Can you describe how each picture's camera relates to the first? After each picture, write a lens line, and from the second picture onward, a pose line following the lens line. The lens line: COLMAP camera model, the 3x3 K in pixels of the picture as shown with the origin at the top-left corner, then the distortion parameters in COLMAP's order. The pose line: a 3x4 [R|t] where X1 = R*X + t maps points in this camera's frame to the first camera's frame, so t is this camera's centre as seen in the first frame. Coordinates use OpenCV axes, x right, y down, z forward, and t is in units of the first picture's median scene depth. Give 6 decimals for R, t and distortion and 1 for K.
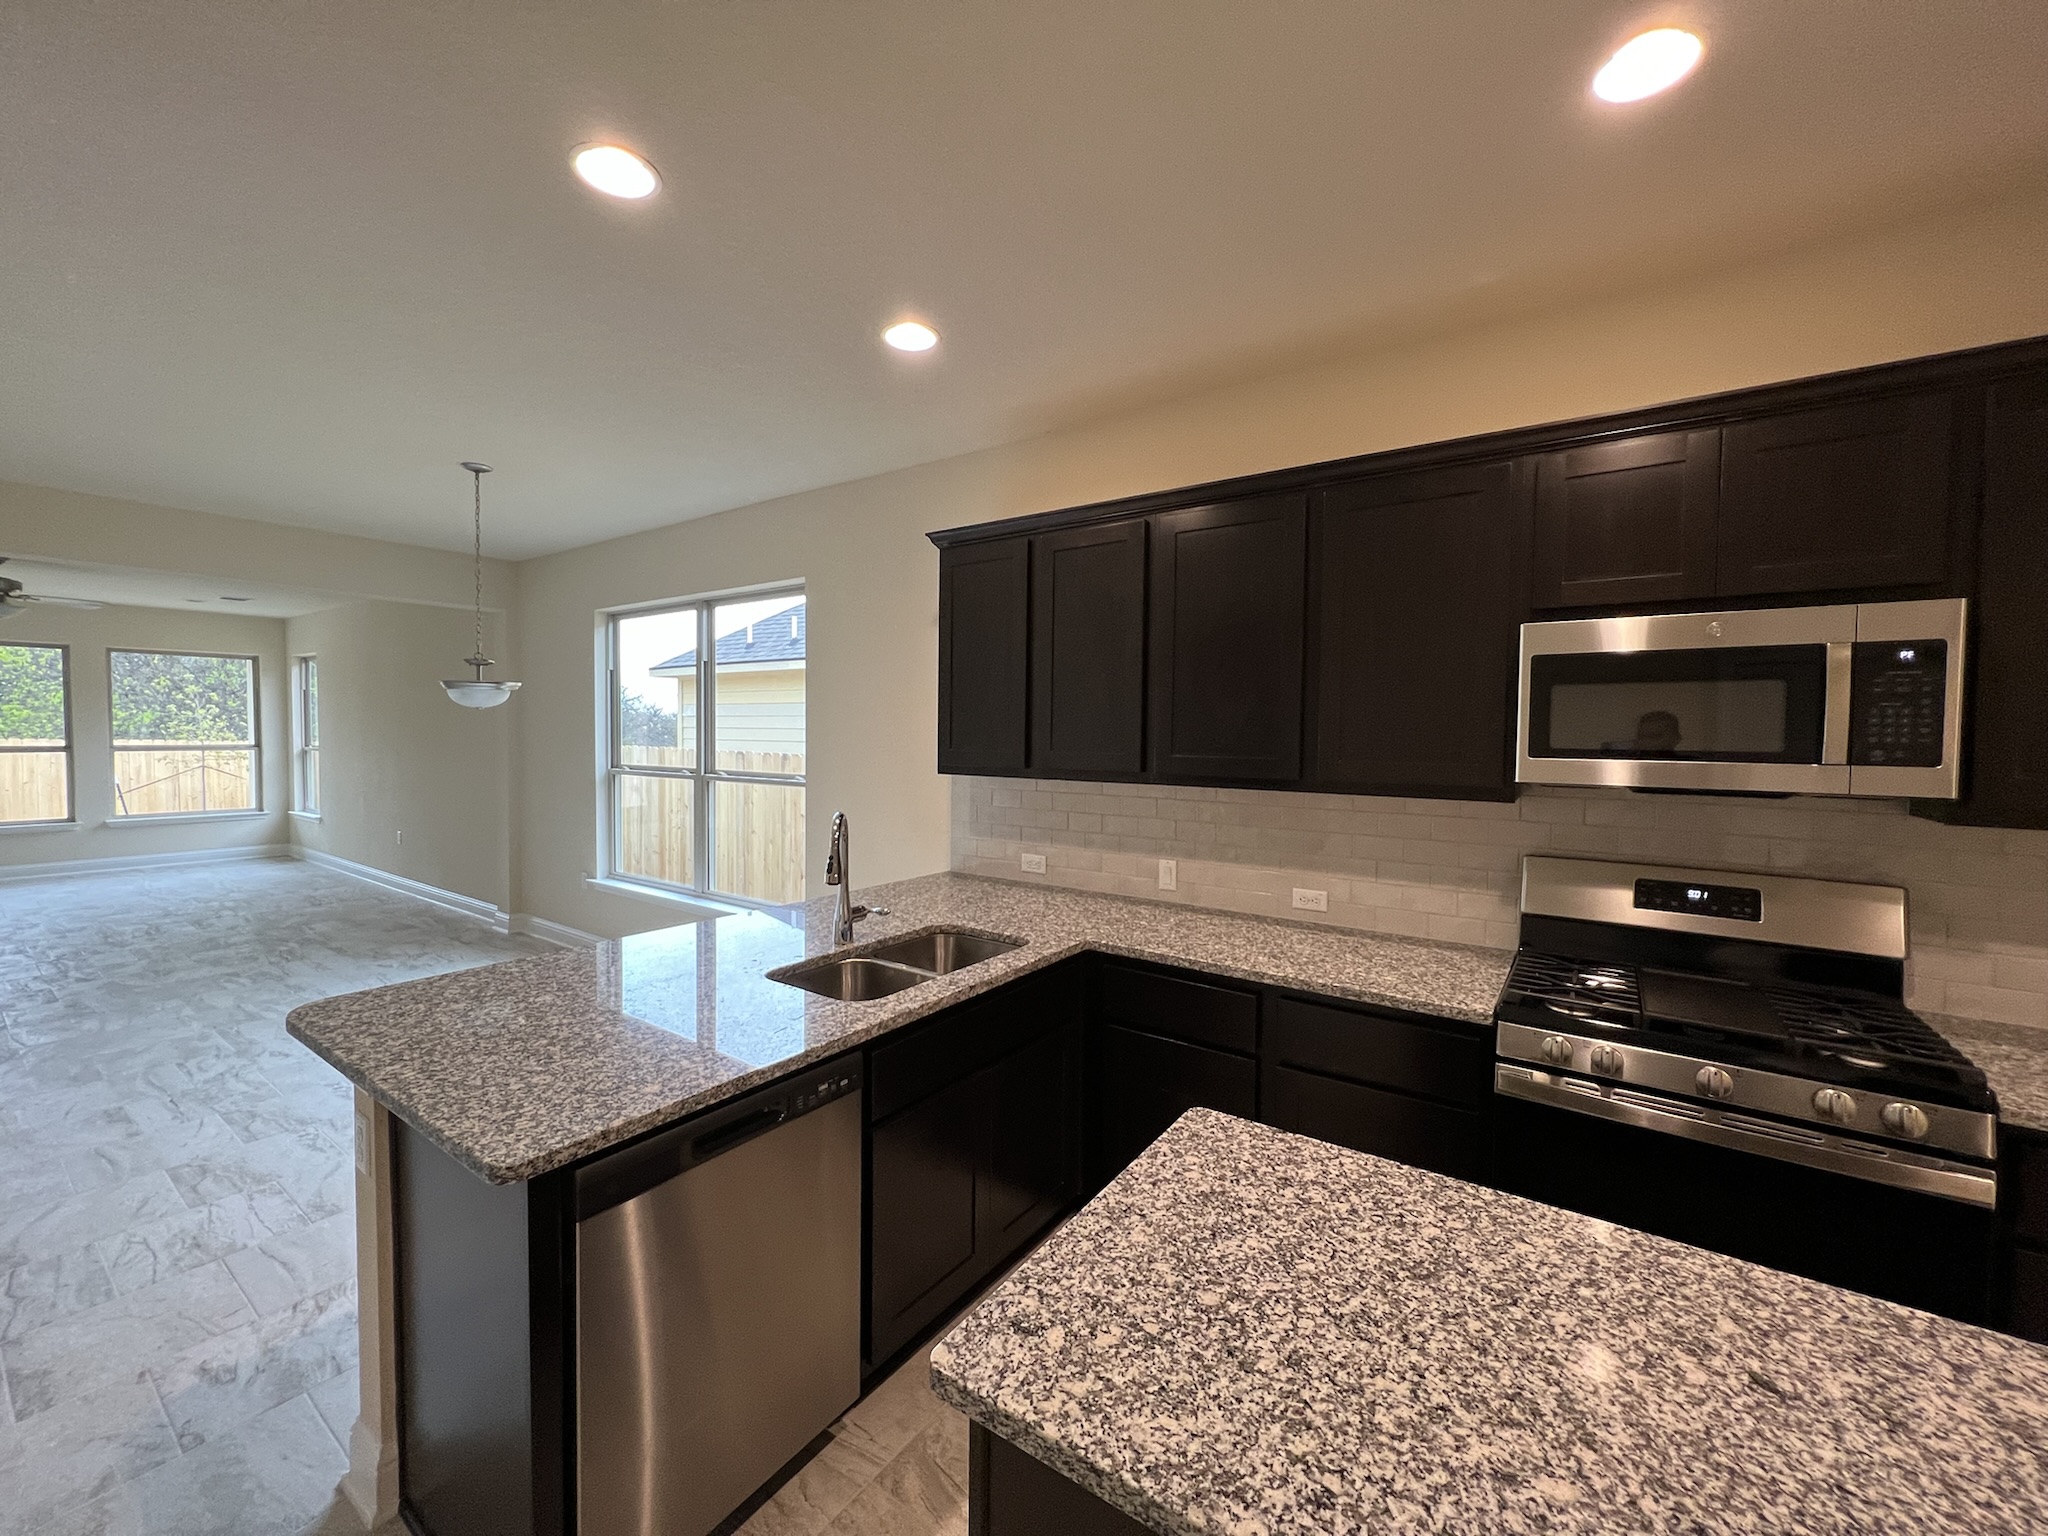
lens RADIAL K [[815.6, 0, 1012.9], [0, 815.6, 757.2], [0, 0, 1]] dist [-0.001059, 0.000114]
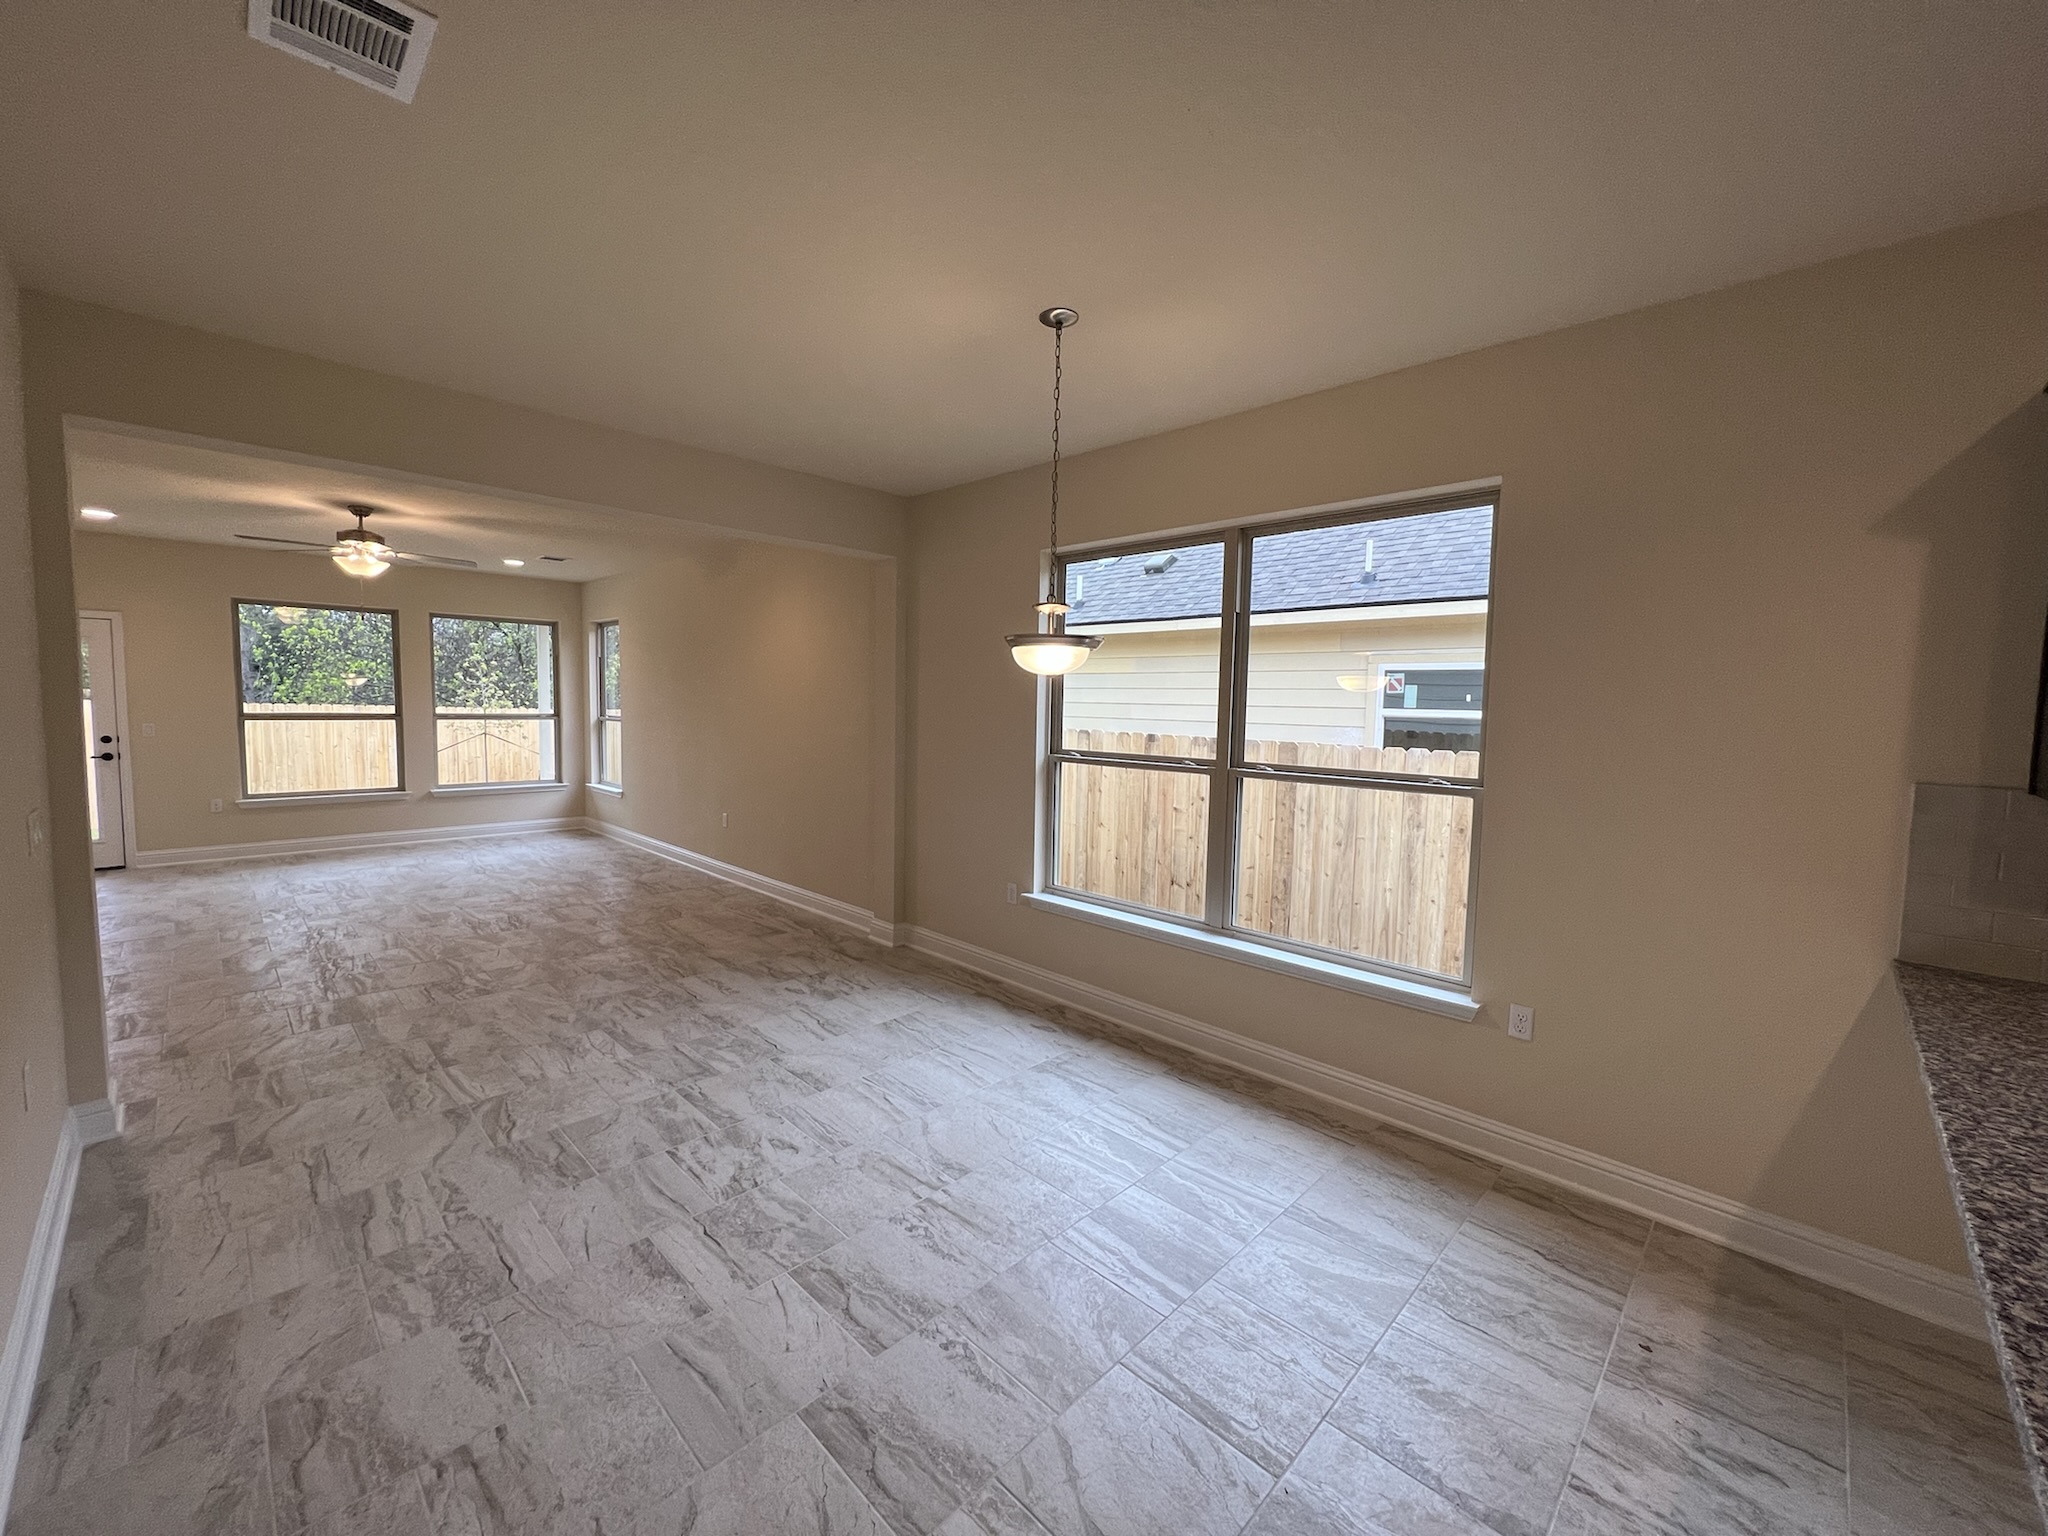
lens RADIAL K [[815.6, 0, 1016.1], [0, 815.6, 759.5], [0, 0, 1]] dist [-0.001059, 0.000114]
pose [[0.987582, 0.020948, -0.155702, -0.274011], [-0.015276, 0.999178, 0.037540, -0.006996], [0.156361, -0.034695, 0.987090, 0.148492]]
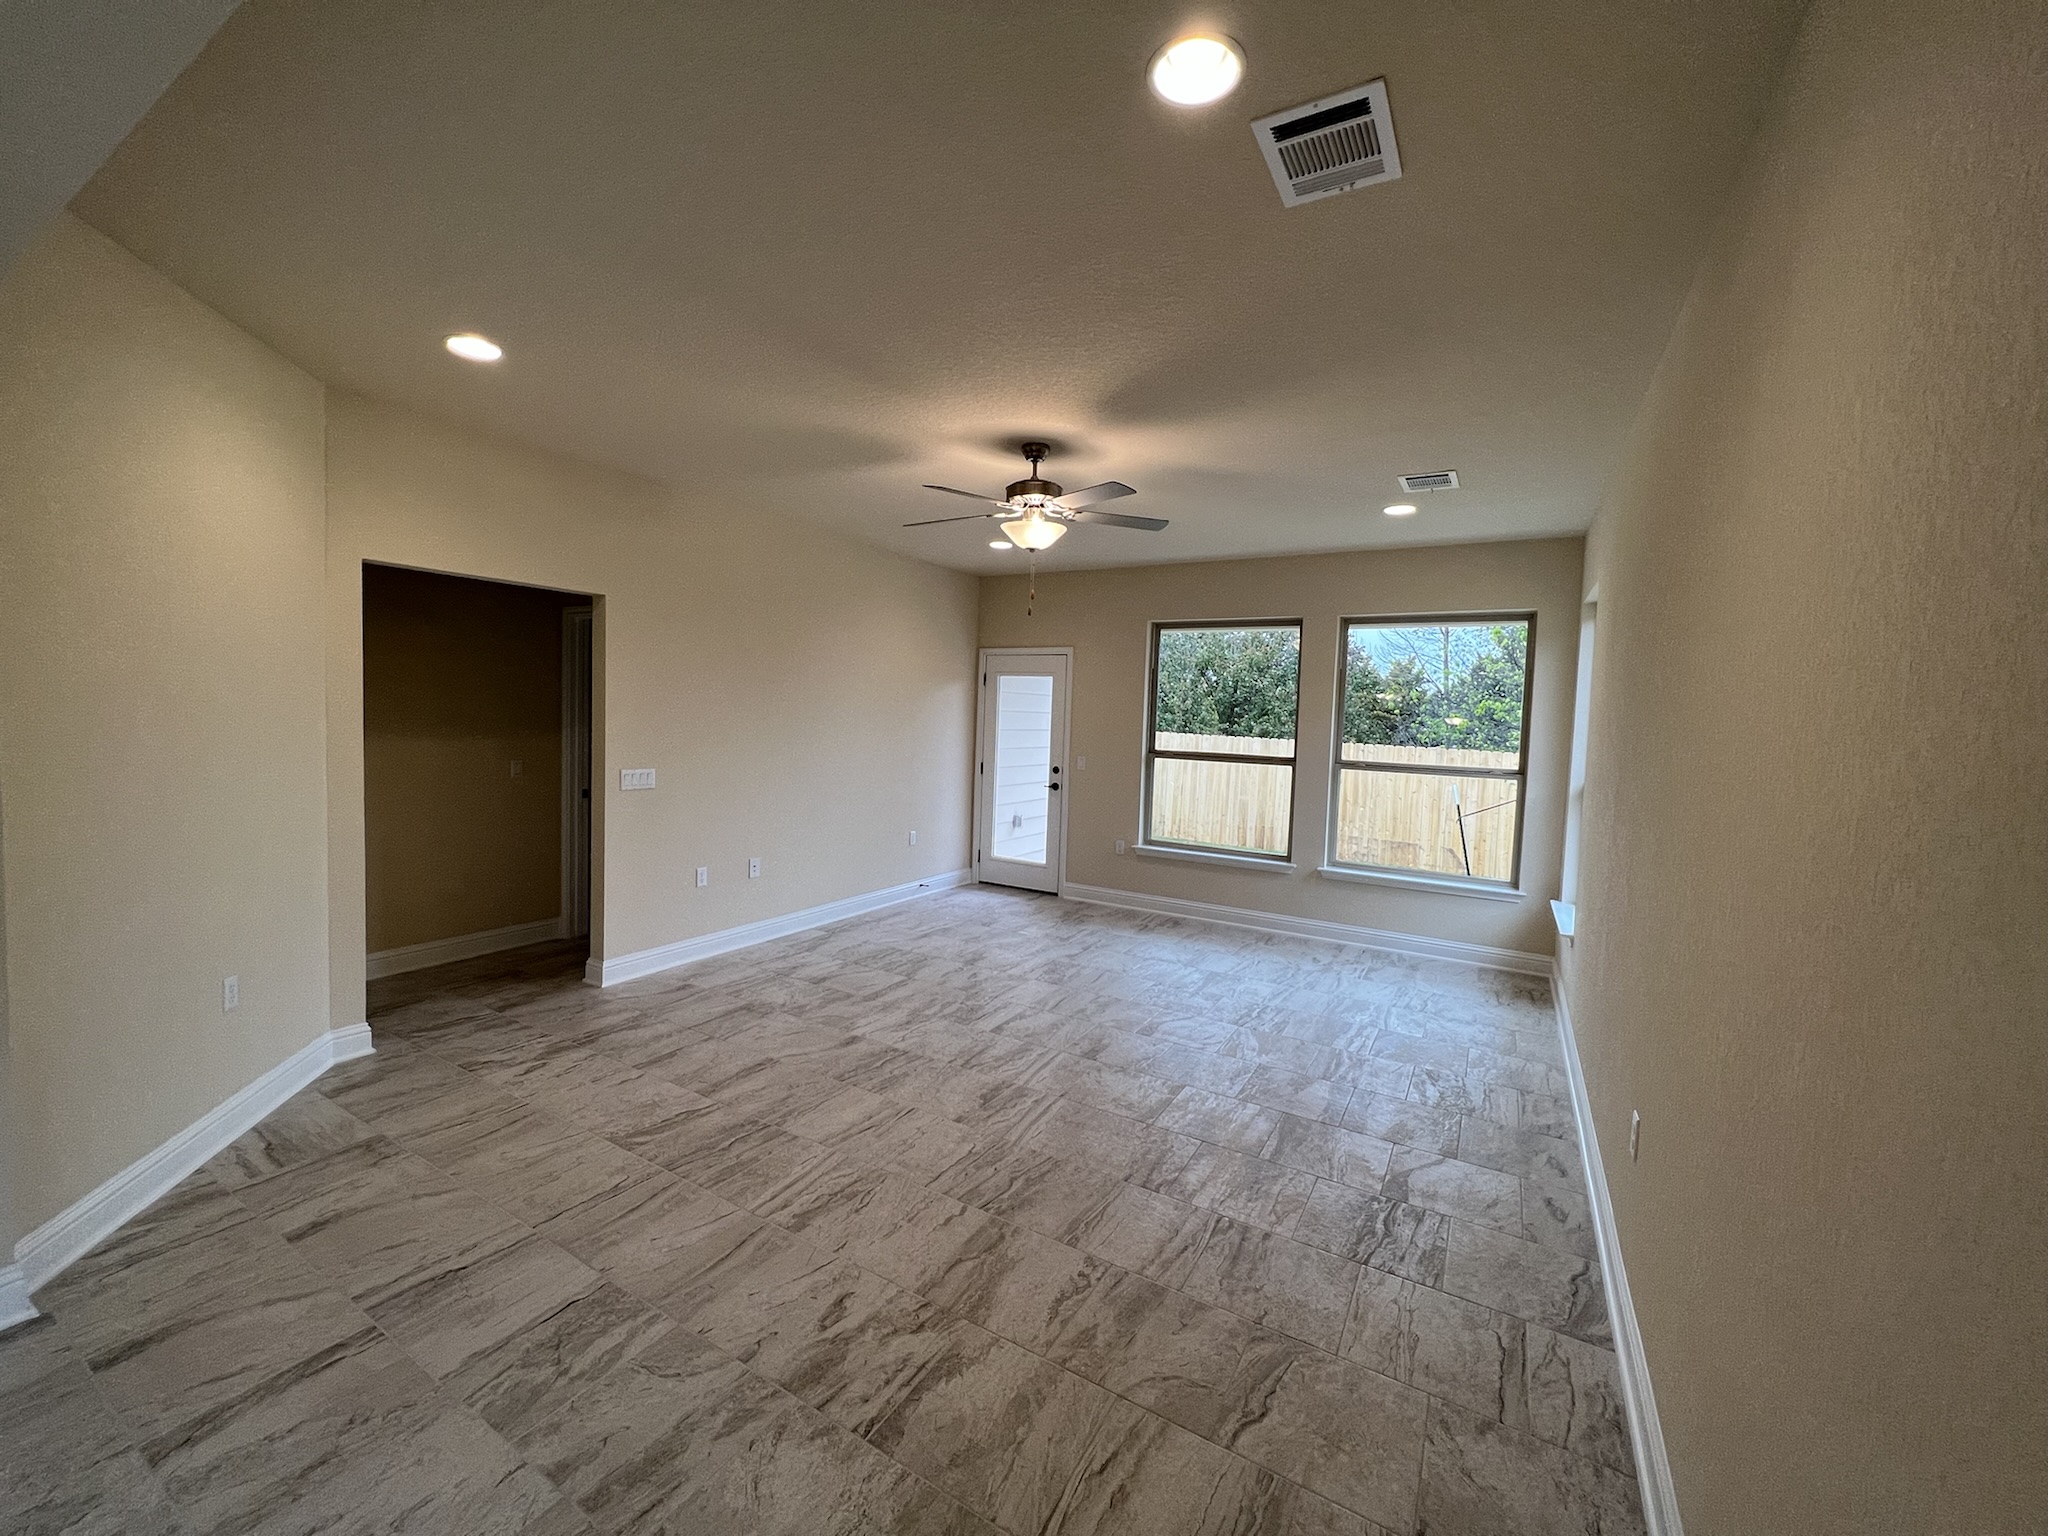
lens RADIAL K [[815.6, 0, 1019.2], [0, 815.6, 761.2], [0, 0, 1]] dist [-0.001059, 0.000114]
pose [[0.087635, 0.050807, -0.994856, -0.460179], [-0.067237, 0.996723, 0.044980, -0.027519], [0.993881, 0.062949, 0.090764, 0.698039]]
